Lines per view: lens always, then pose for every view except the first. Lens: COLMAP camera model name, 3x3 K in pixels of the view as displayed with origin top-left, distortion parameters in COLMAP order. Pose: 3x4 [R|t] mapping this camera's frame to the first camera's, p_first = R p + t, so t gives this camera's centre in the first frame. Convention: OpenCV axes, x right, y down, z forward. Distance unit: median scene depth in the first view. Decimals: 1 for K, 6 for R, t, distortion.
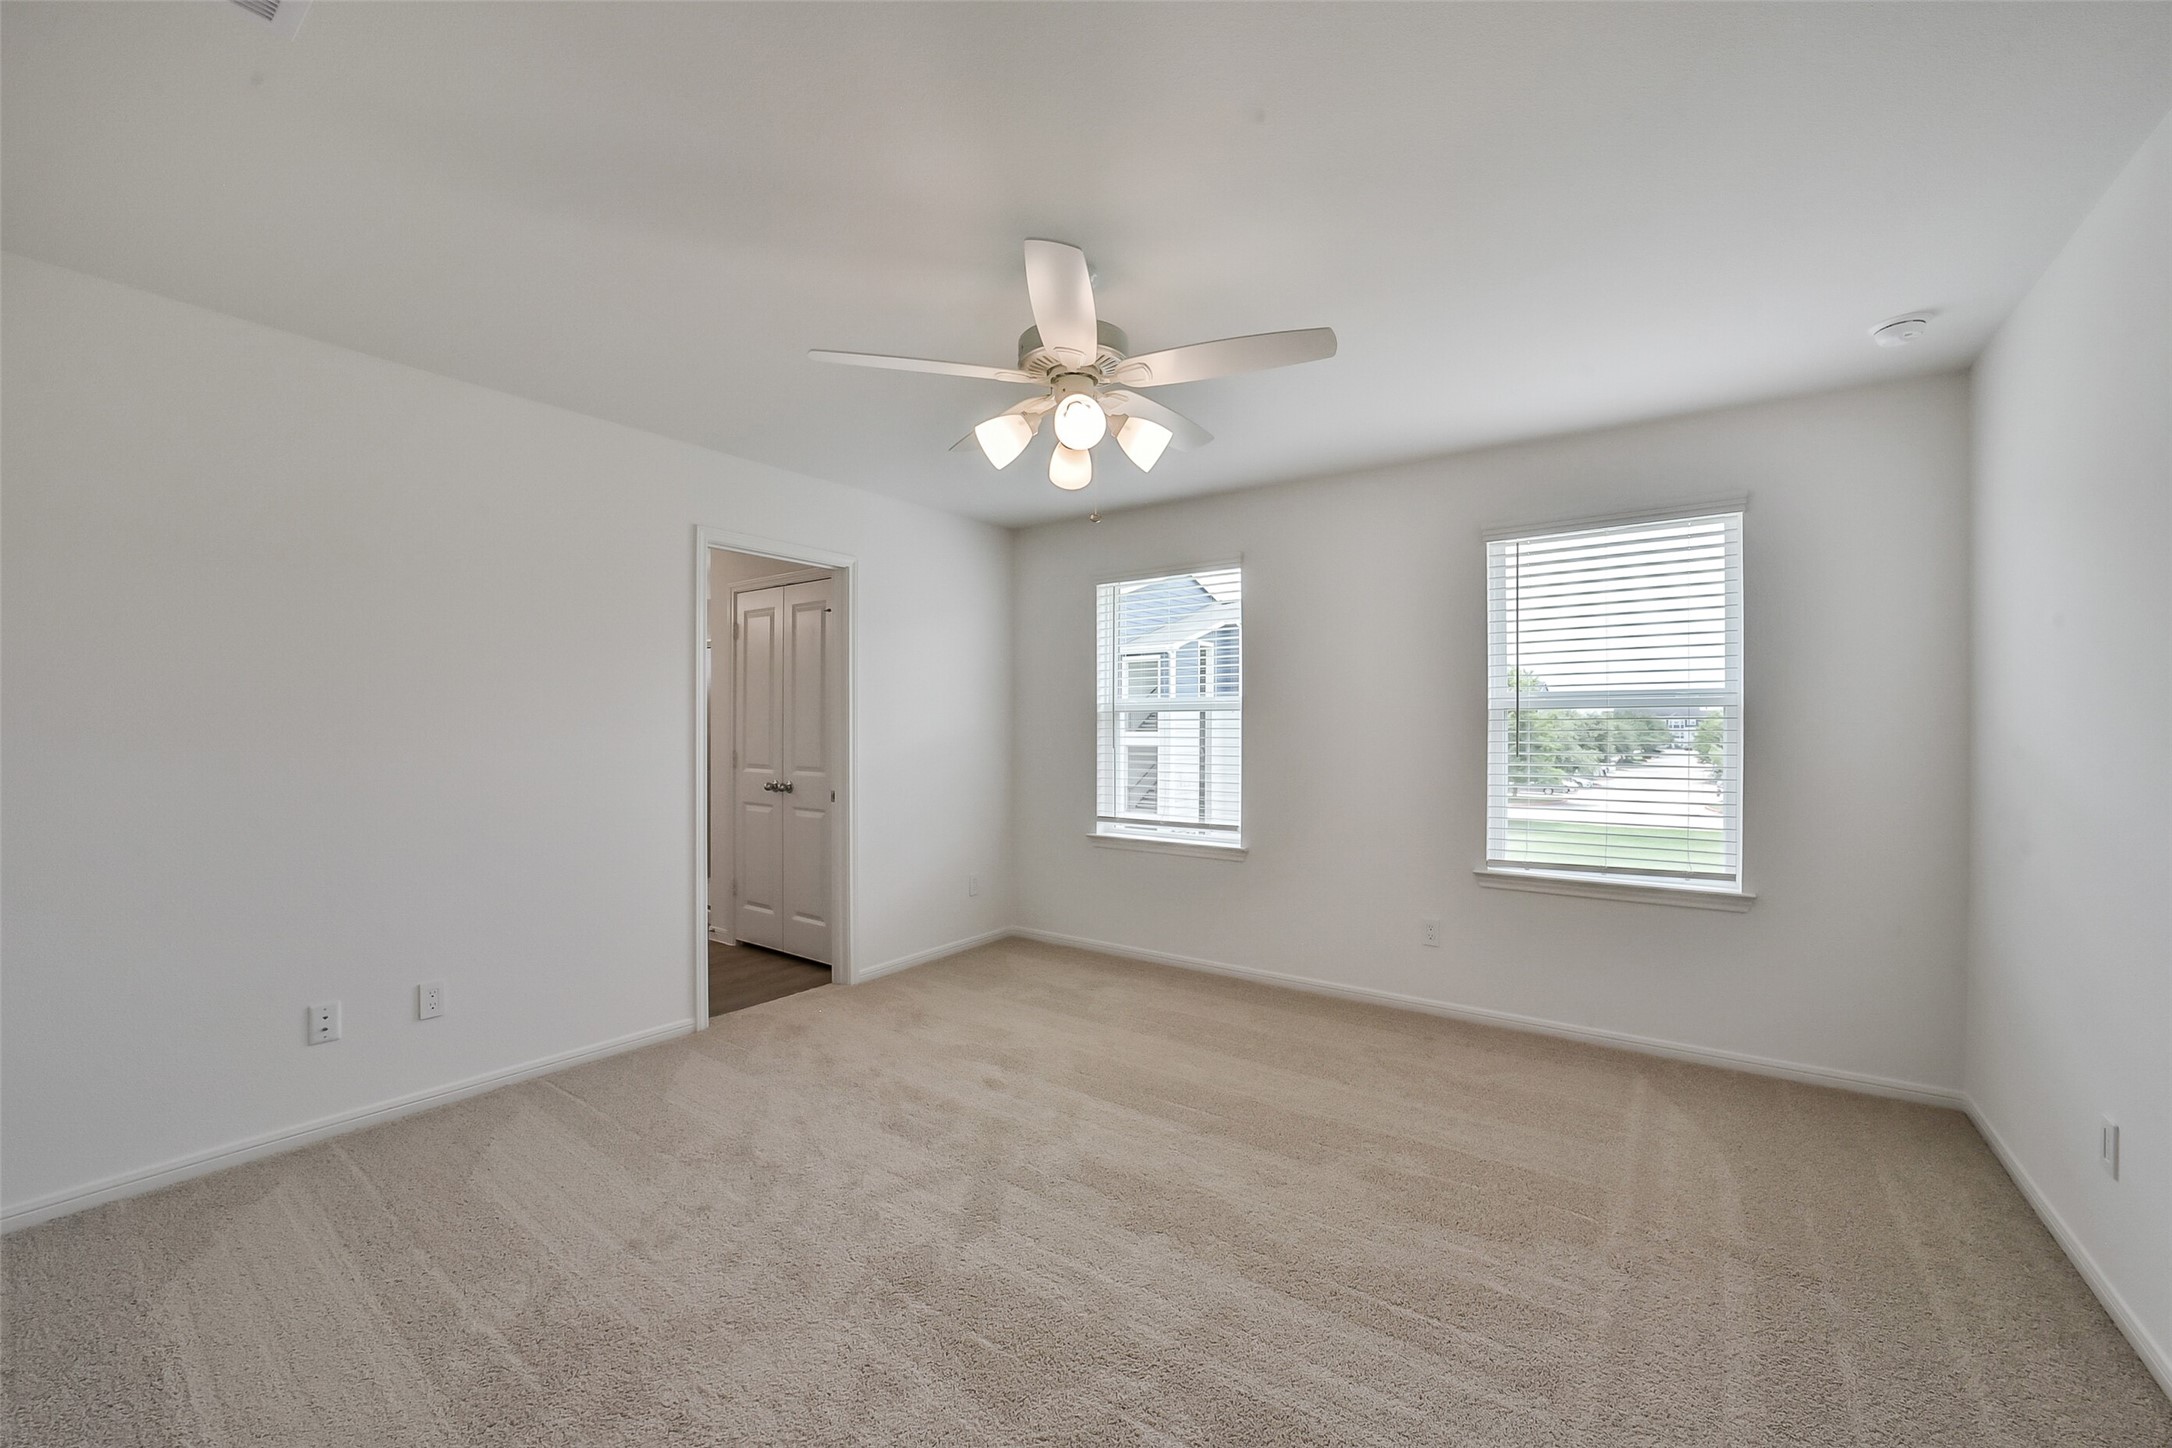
lens RADIAL K [[855.5, 0, 1090.2], [0, 855.5, 727.0], [0, 0, 1]] dist [-0.033564, 0.006932]
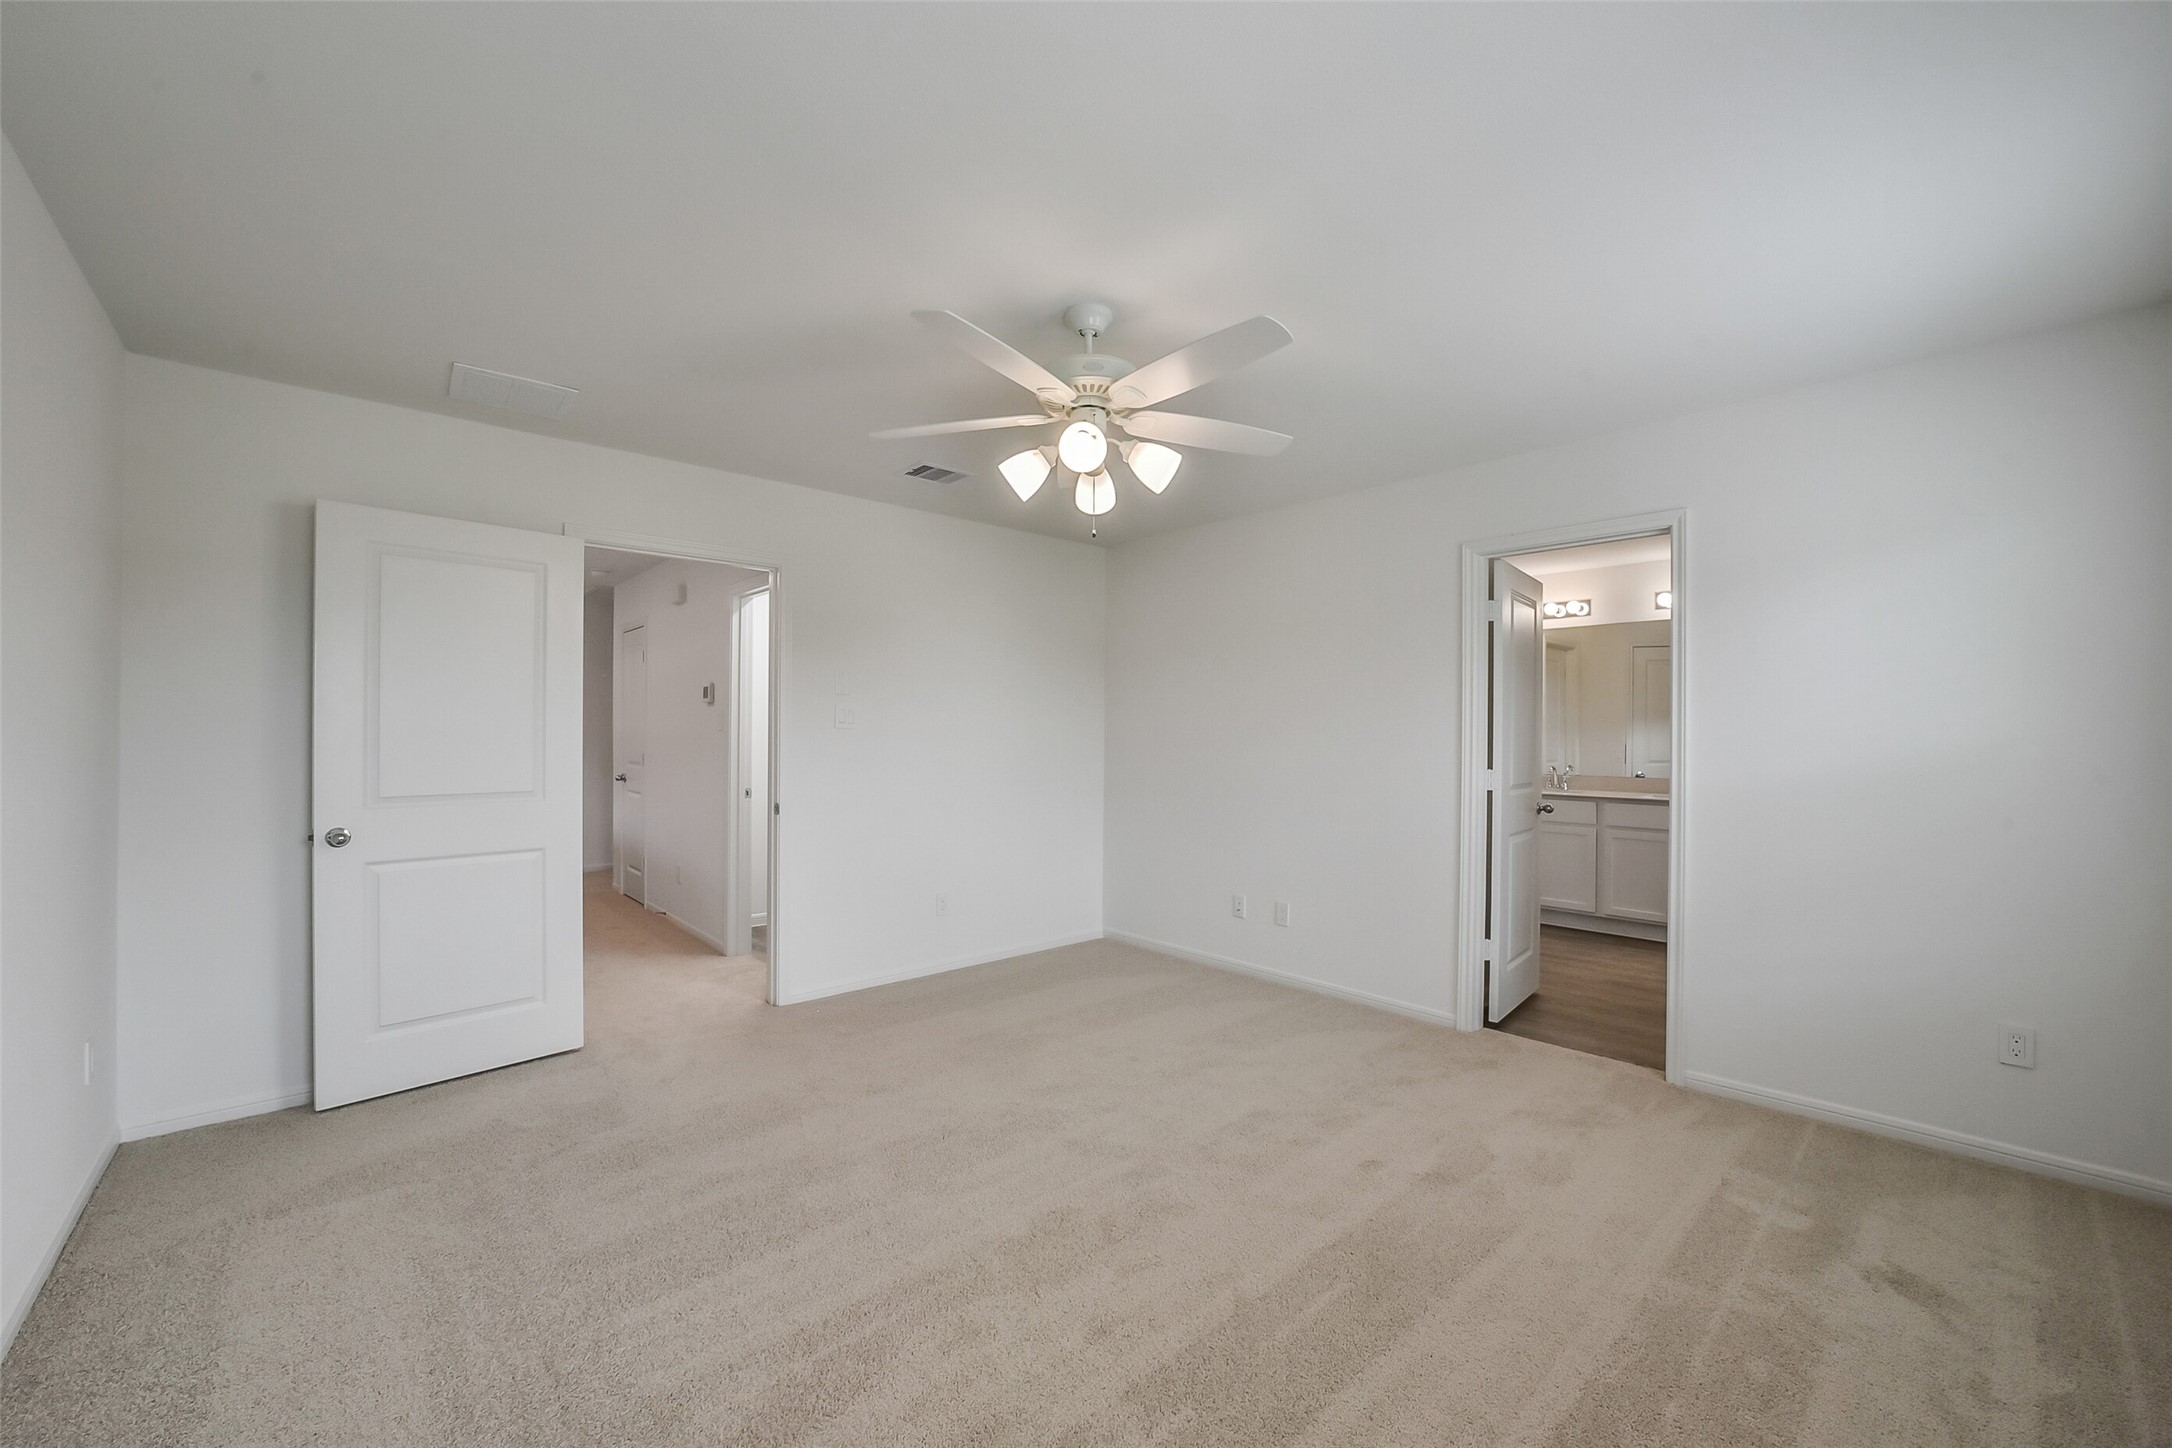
lens RADIAL K [[855.5, 0, 1091.4], [0, 855.5, 725.4], [0, 0, 1]] dist [-0.033564, 0.006932]
pose [[-0.187381, -0.005593, -0.982271, 0.697965], [-0.006376, 0.999970, -0.004477, -0.005192], [0.982267, 0.005424, -0.187411, 0.821566]]
